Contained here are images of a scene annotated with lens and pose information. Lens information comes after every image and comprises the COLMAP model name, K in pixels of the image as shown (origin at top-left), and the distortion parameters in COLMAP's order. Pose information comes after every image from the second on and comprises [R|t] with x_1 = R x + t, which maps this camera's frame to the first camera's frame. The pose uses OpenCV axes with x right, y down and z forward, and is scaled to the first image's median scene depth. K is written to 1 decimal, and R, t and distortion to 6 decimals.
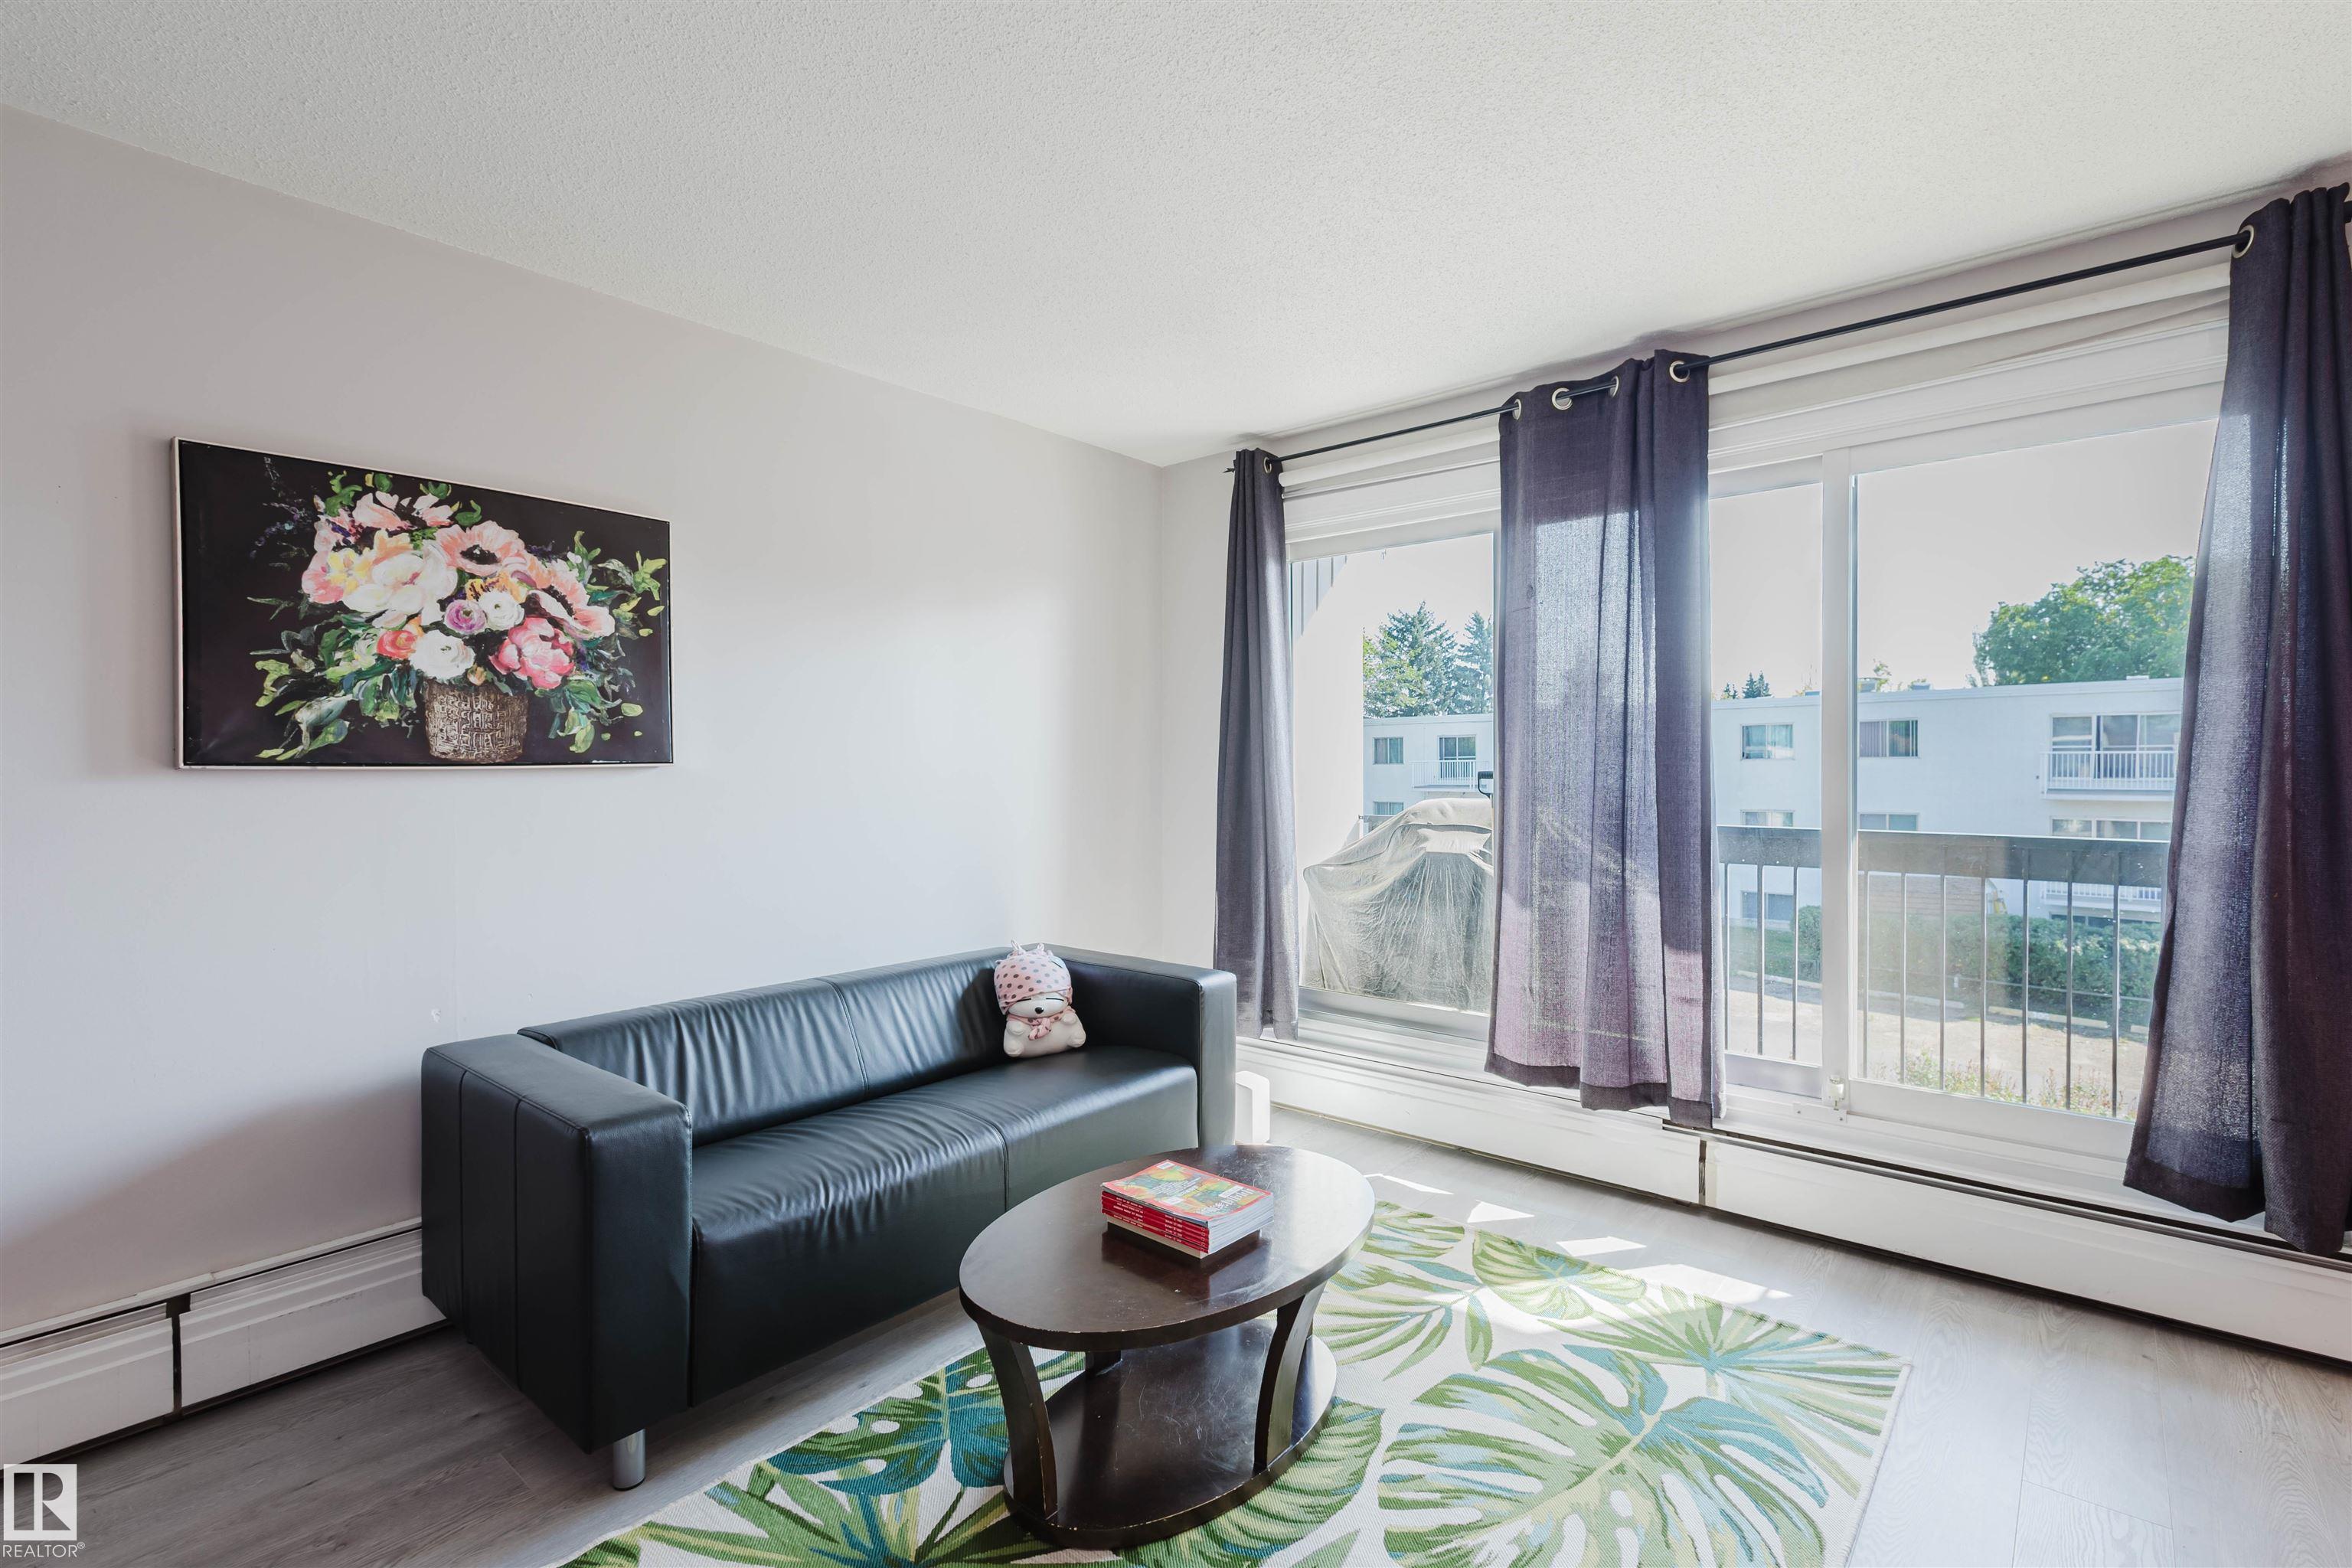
lens RADIAL K [[1082.0, 0, 1174.7], [0, 1082.0, 776.5], [0, 0, 1]] dist [0.015417, -0.004910]
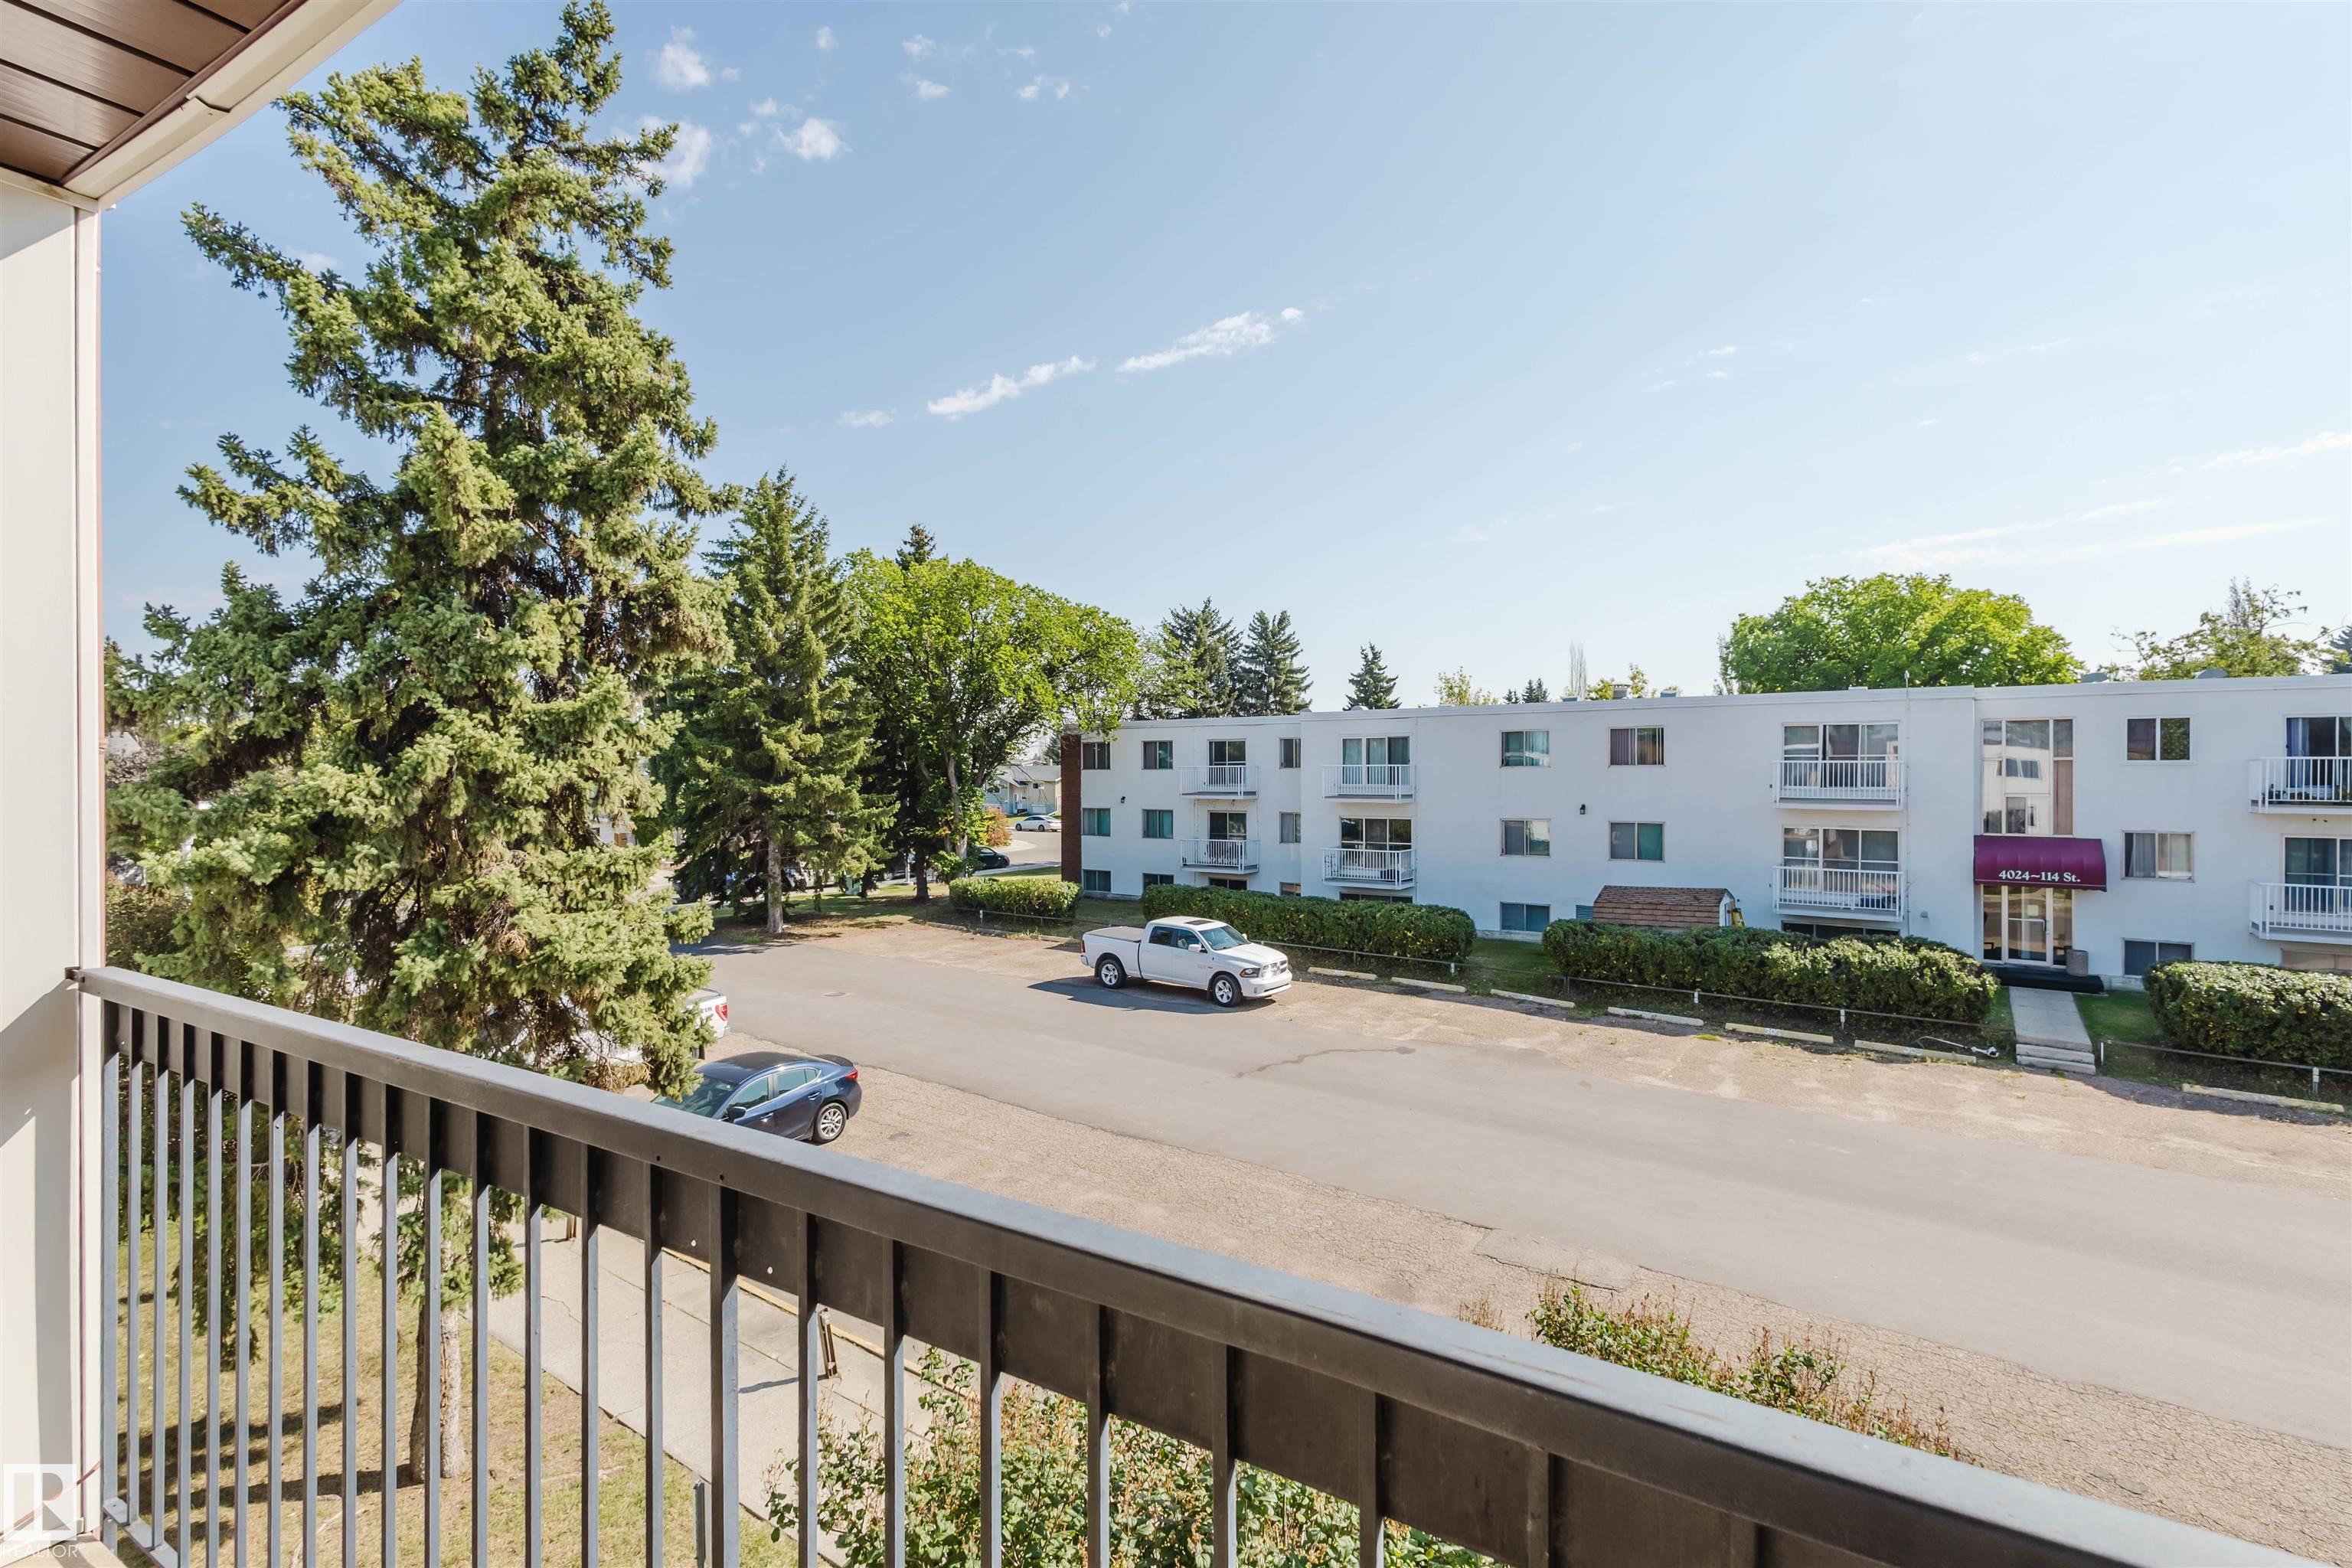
lens RADIAL K [[1082.0, 0, 1178.2], [0, 1082.0, 785.0], [0, 0, 1]] dist [0.015417, -0.004910]
pose [[0.985750, -0.000178, 0.168216, 1.002727], [-0.001062, 0.999973, 0.007277, -0.084214], [-0.168213, -0.007352, 0.985723, 1.249623]]
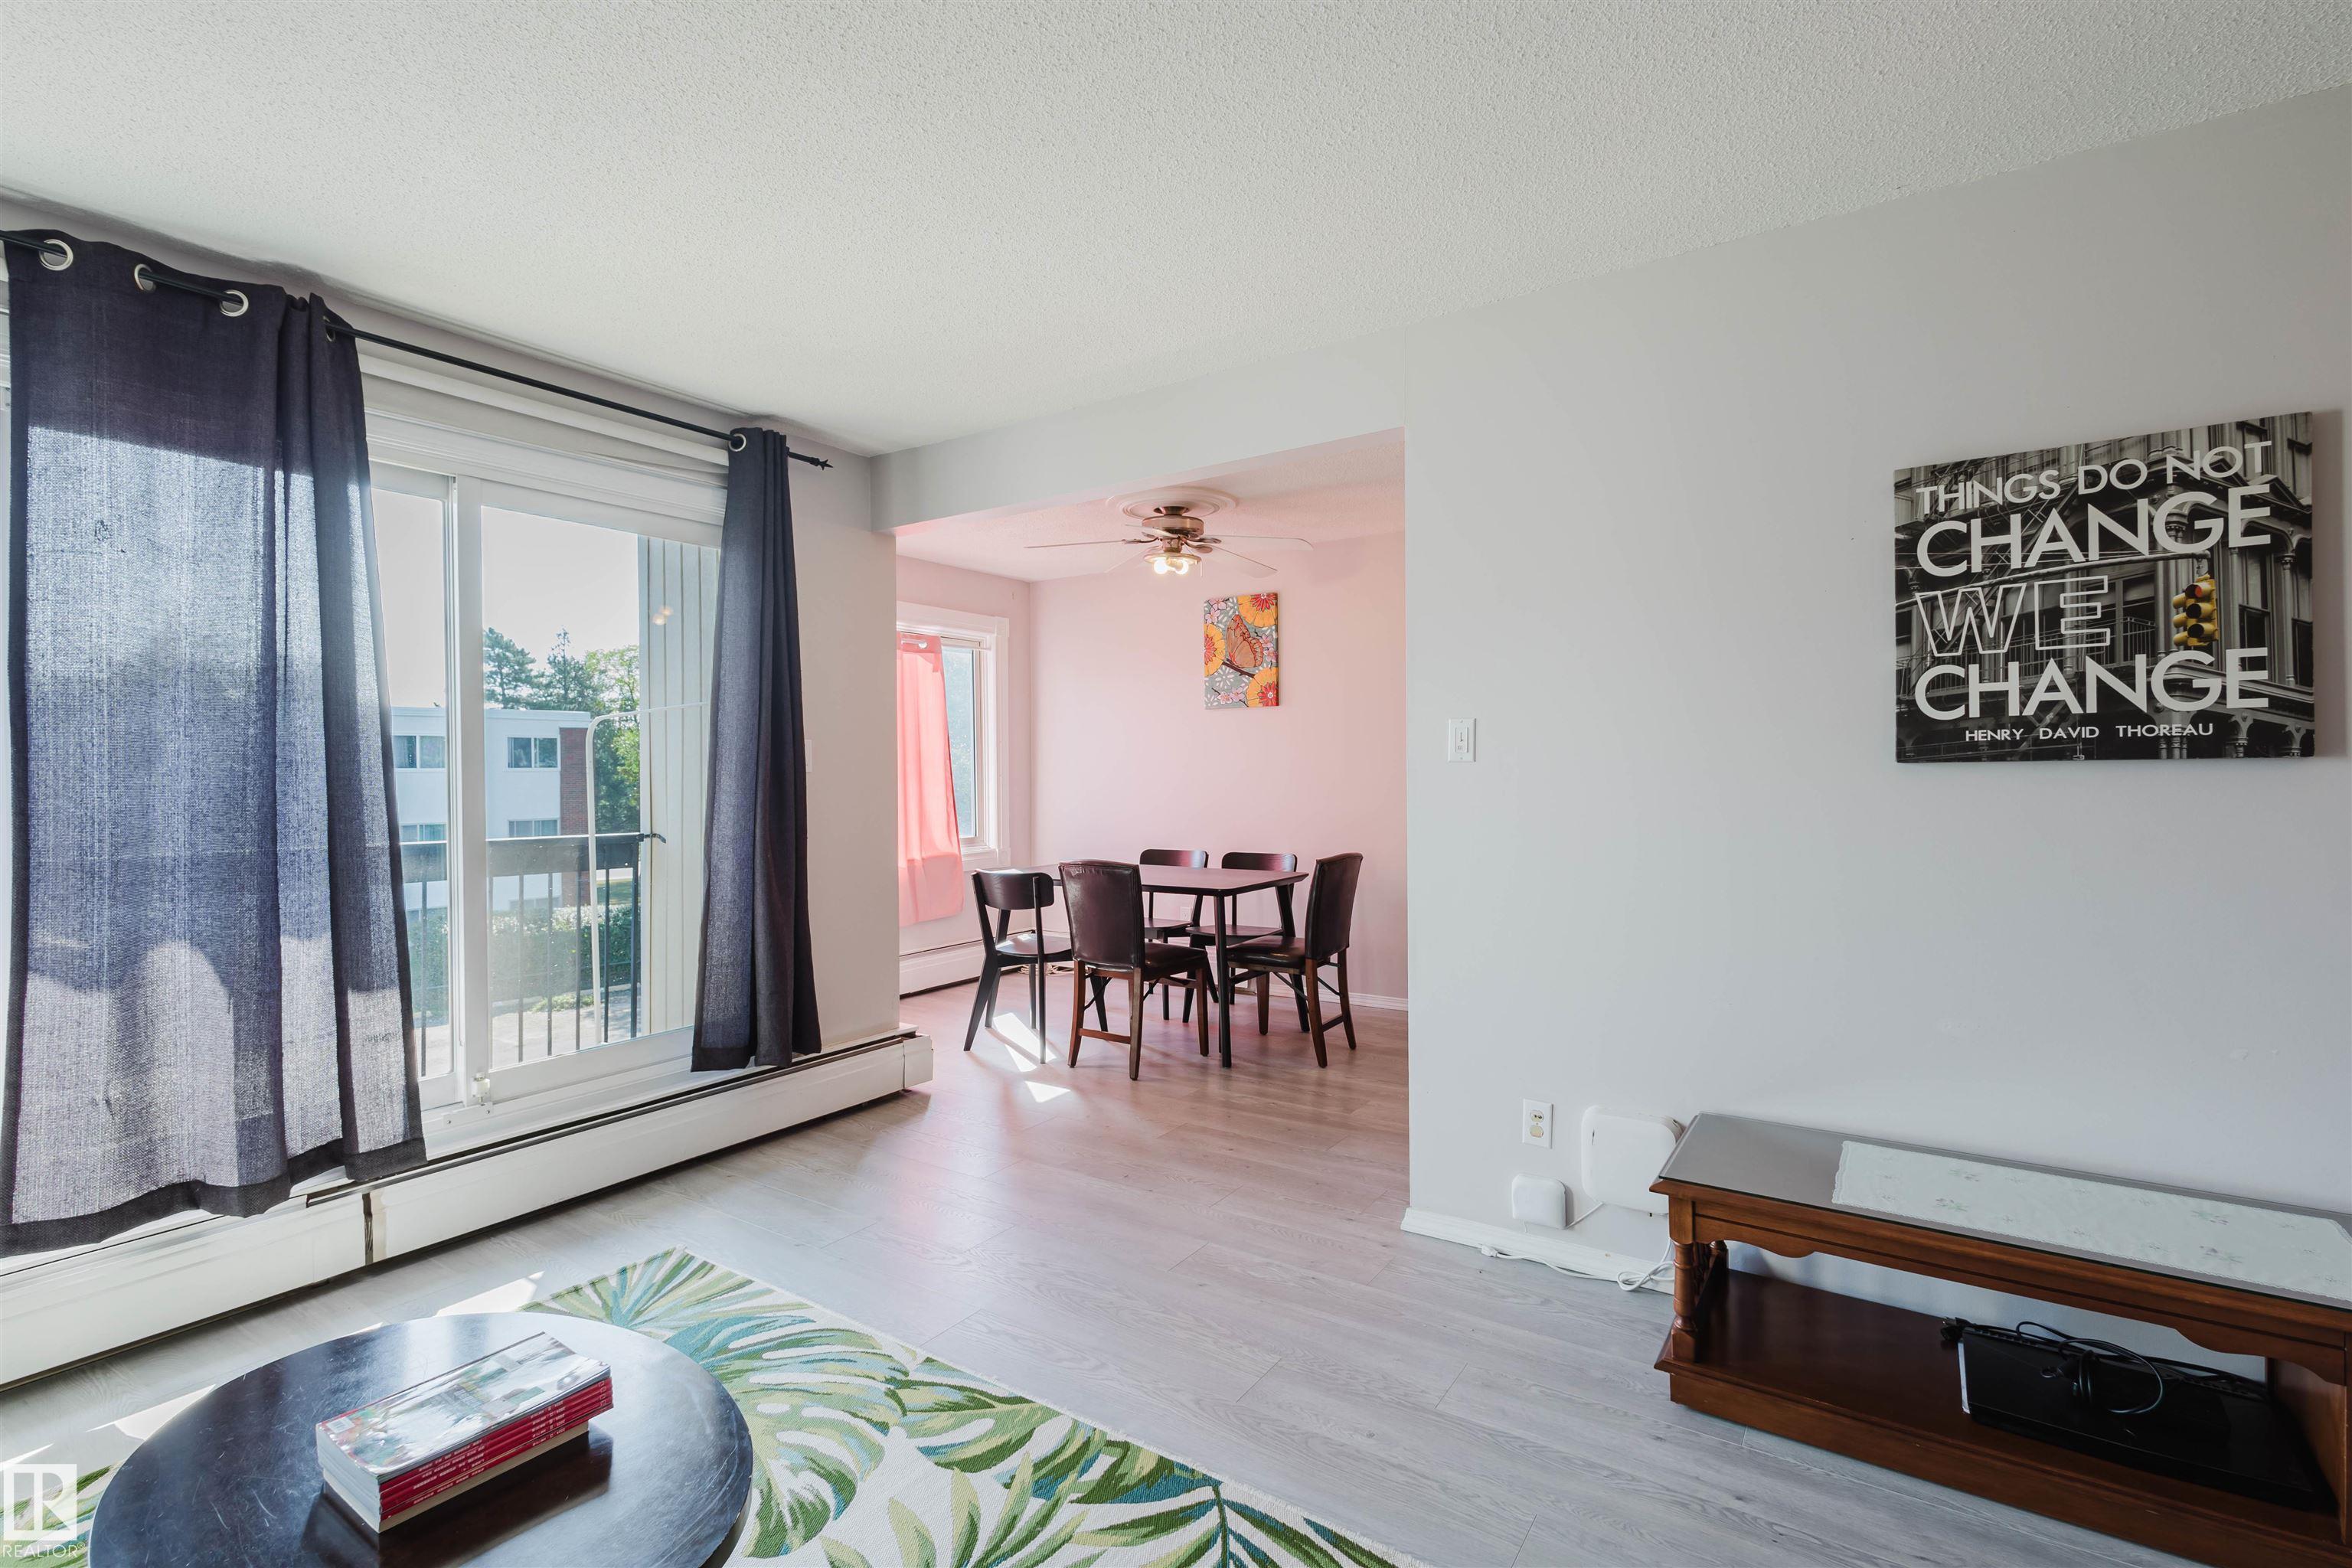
lens RADIAL K [[1082.0, 0, 1174.9], [0, 1082.0, 779.9], [0, 0, 1]] dist [0.015417, -0.004910]
pose [[-0.114541, -0.003142, 0.993414, -0.563038], [0.017906, 0.999826, 0.005227, -0.001952], [-0.993257, 0.018386, -0.114464, 0.493247]]
